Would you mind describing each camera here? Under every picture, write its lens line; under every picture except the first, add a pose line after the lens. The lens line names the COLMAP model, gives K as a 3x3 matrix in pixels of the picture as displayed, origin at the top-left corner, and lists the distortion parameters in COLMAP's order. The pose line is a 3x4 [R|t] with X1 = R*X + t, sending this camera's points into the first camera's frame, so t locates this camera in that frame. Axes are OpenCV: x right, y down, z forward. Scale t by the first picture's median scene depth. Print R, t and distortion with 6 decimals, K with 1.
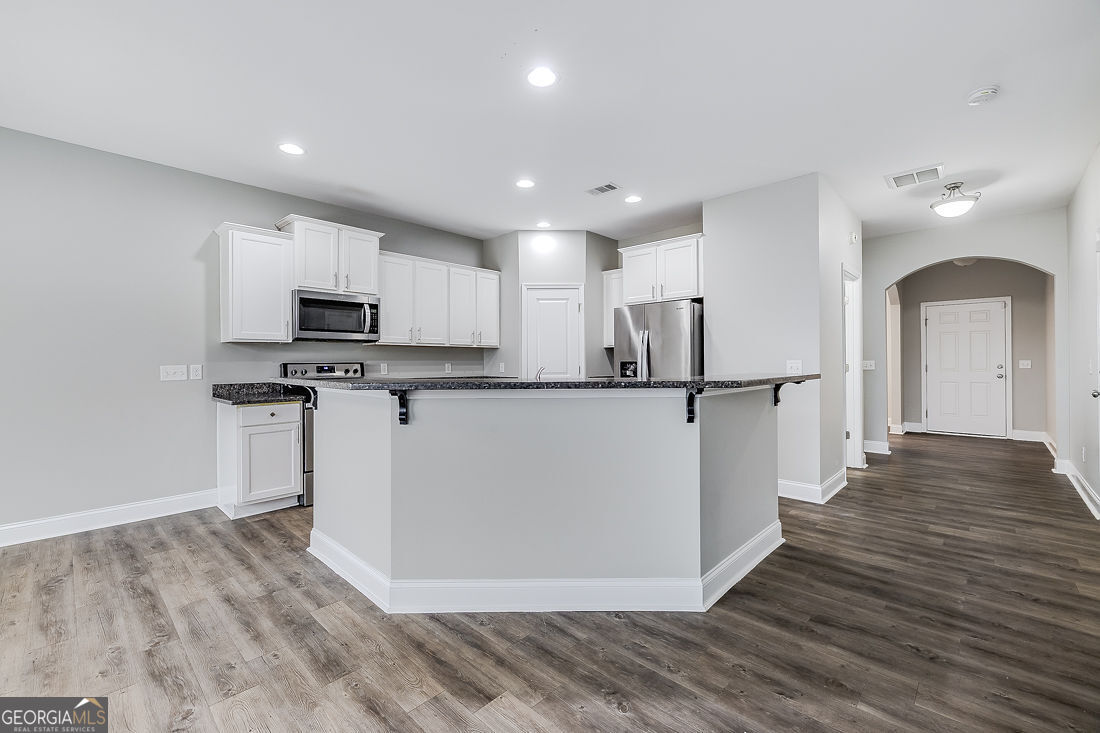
lens RADIAL K [[462.4, 0, 548.2], [0, 462.4, 360.0], [0, 0, 1]] dist [0.001107, -0.000131]
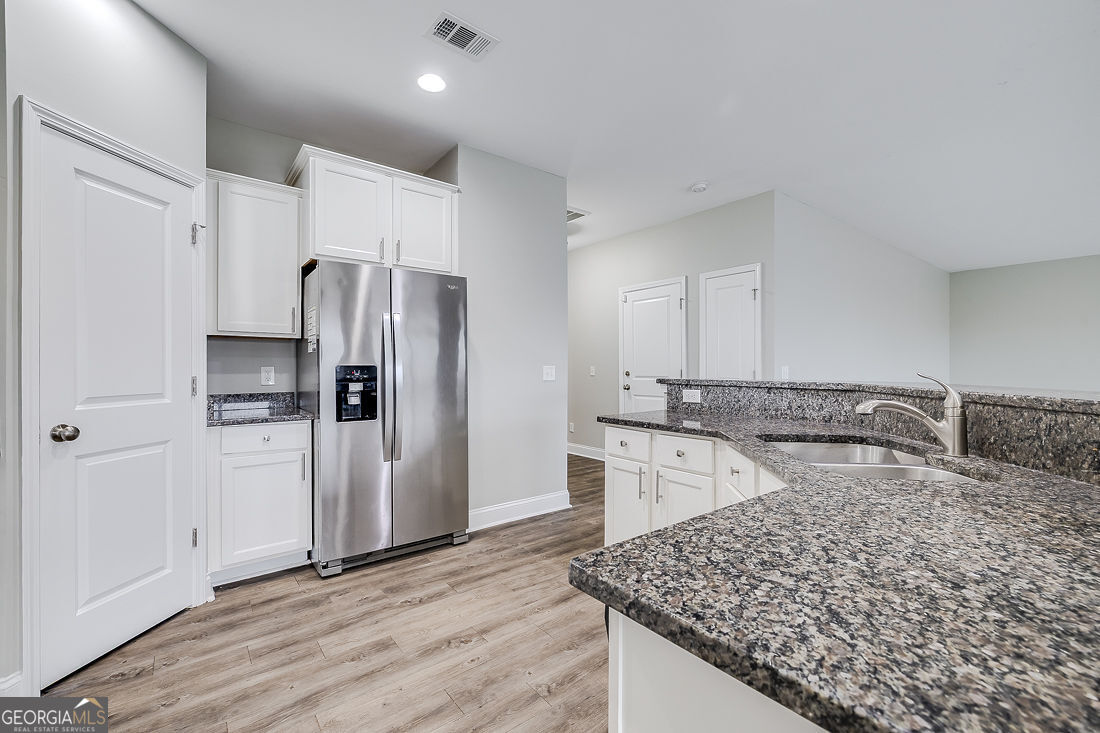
lens RADIAL K [[461.3, 0, 545.1], [0, 461.3, 367.3], [0, 0, 1]] dist [0.001567, -0.000331]
pose [[0.146193, 0.004107, 0.989248, -0.398692], [-0.004523, 0.999984, -0.003484, 0.007300], [-0.989246, -0.003965, 0.146209, 0.853286]]
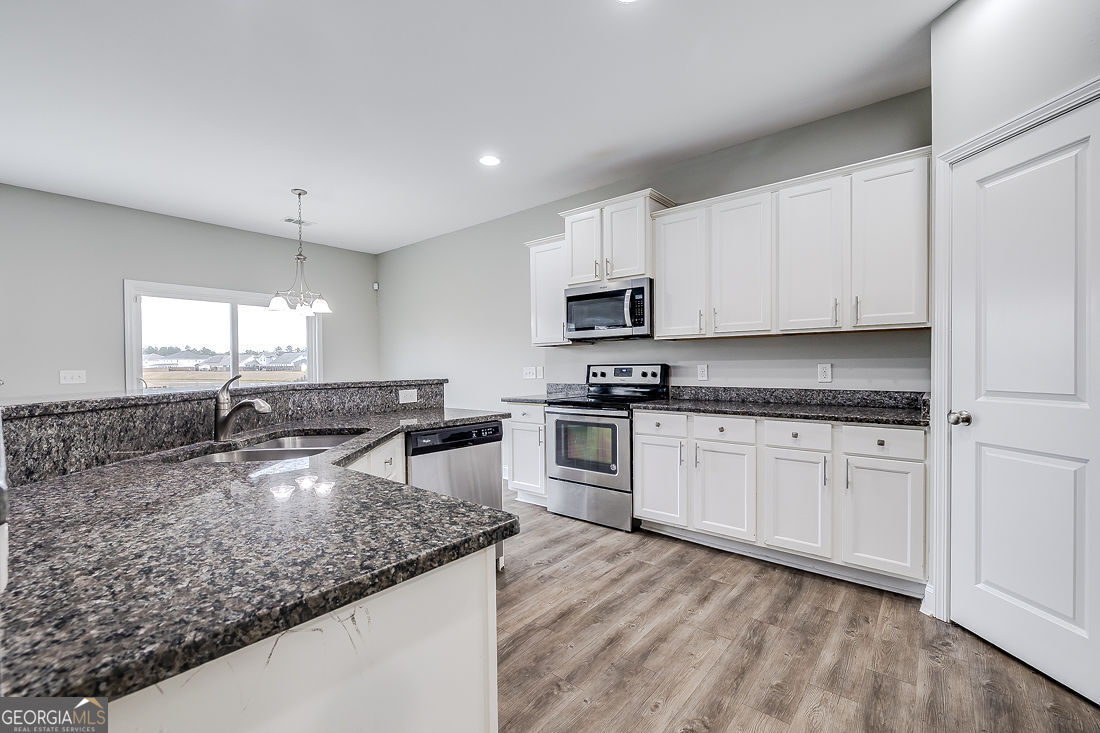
lens RADIAL K [[471.8, 0, 539.9], [0, 471.8, 370.5], [0, 0, 1]] dist [0.000518, -0.000019]
pose [[0.051241, 0.013460, -0.998596, 0.434497], [0.014727, 0.999790, 0.014232, 0.002938], [0.998578, -0.015436, 0.051032, 0.874712]]
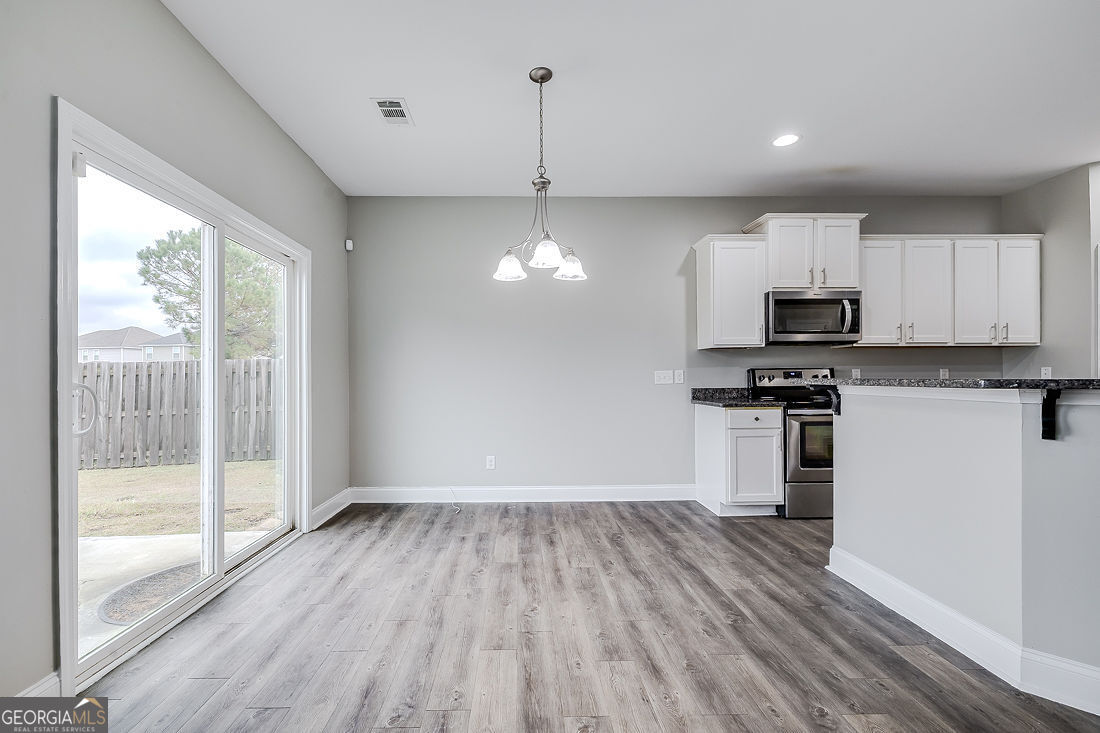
lens RADIAL K [[469.8, 0, 524.3], [0, 469.8, 379.9], [0, 0, 1]] dist [-0.000036, 0.000117]
pose [[0.699525, 0.003044, -0.714601, -0.200072], [0.005960, 0.999931, 0.010093, 0.018832], [0.714583, -0.011319, 0.699459, -0.053046]]
